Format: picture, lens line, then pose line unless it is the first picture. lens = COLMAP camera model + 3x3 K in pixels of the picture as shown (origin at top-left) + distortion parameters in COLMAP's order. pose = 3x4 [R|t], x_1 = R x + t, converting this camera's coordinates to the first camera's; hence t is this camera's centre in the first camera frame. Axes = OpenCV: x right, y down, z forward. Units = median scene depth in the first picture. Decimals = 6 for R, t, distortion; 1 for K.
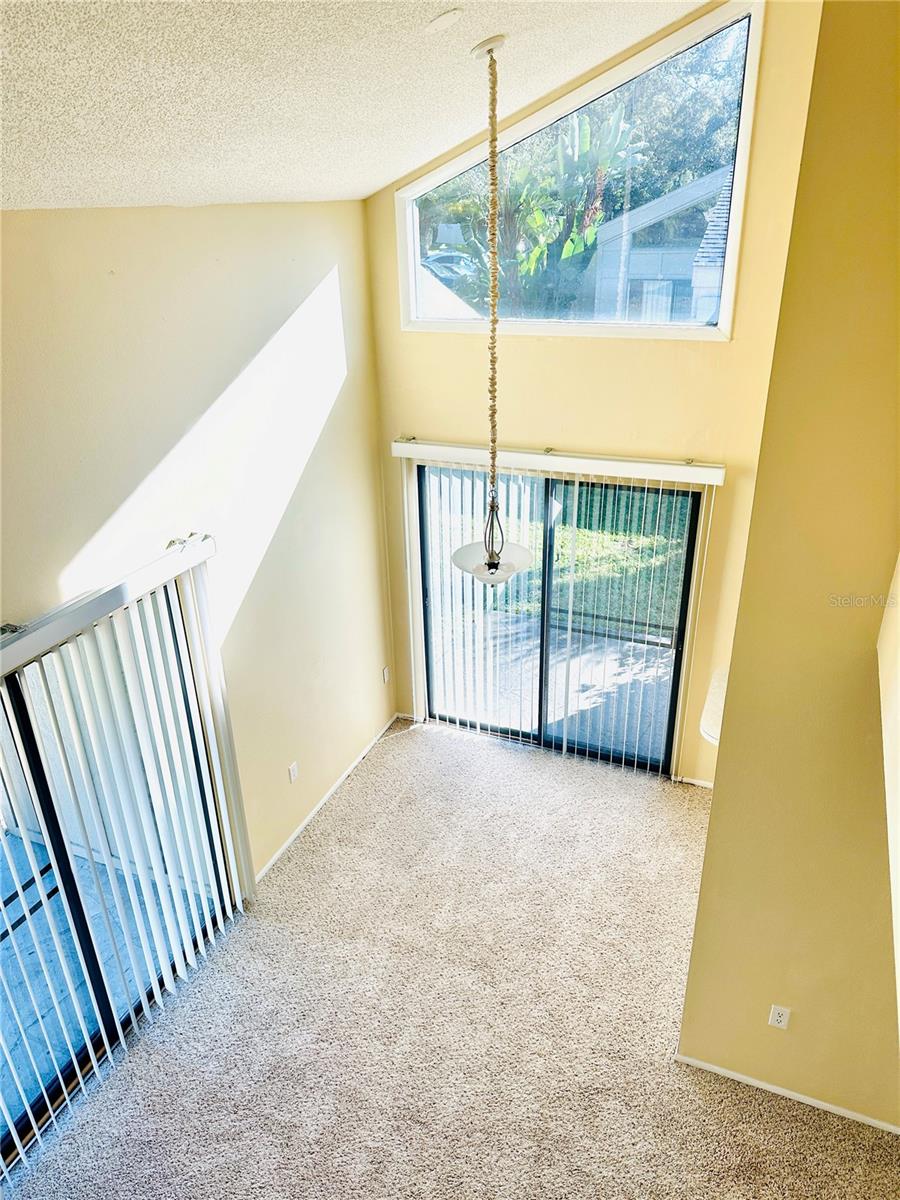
lens RADIAL K [[850.3, 0, 419.0], [0, 850.3, 598.4], [0, 0, 1]] dist [-0.006284, -0.008357]
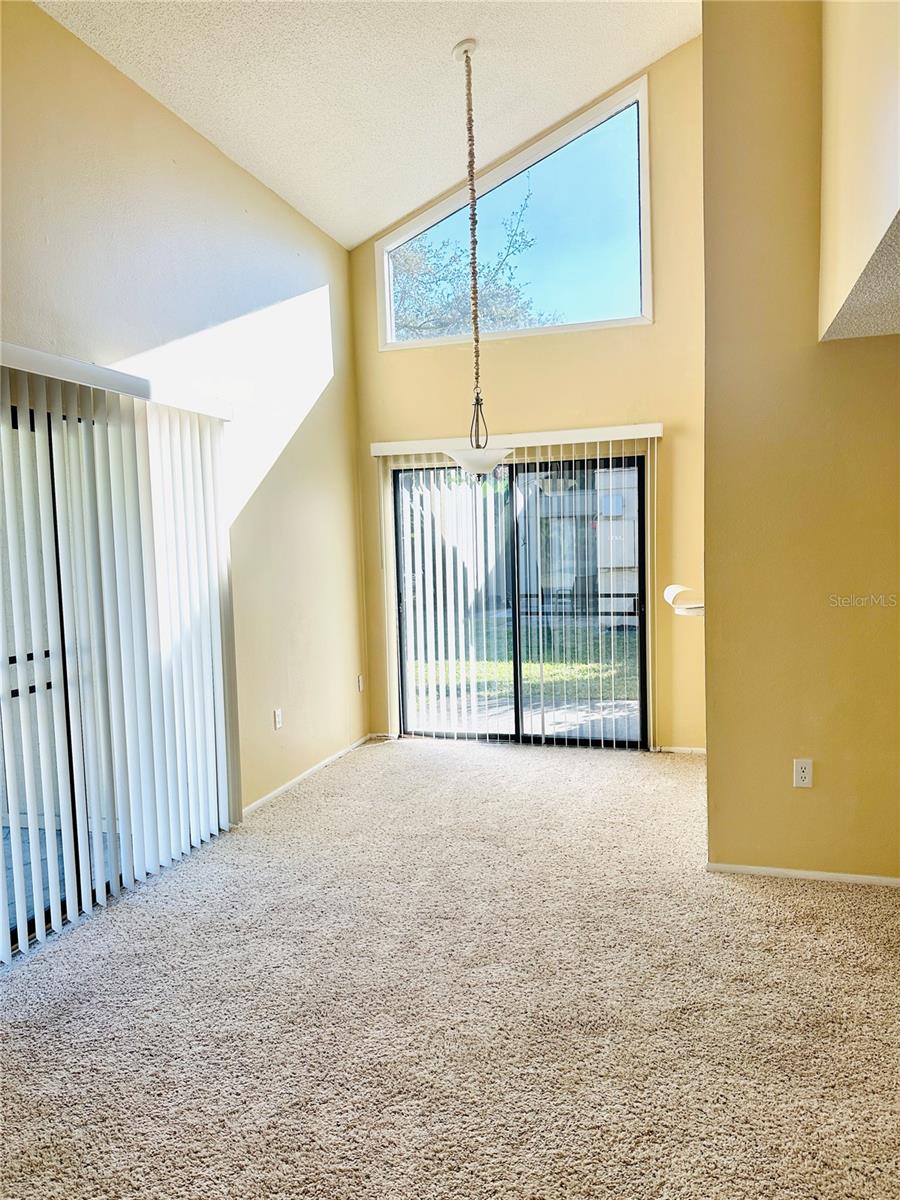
lens RADIAL K [[842.5, 0, 450.0], [0, 842.5, 600.0], [0, 0, 1]] dist [-0.009539, -0.002820]
pose [[0.991023, -0.003608, 0.133644, -0.082510], [0.051853, 0.931762, -0.359348, 0.438779], [-0.123228, 0.363052, 0.923585, 0.039923]]
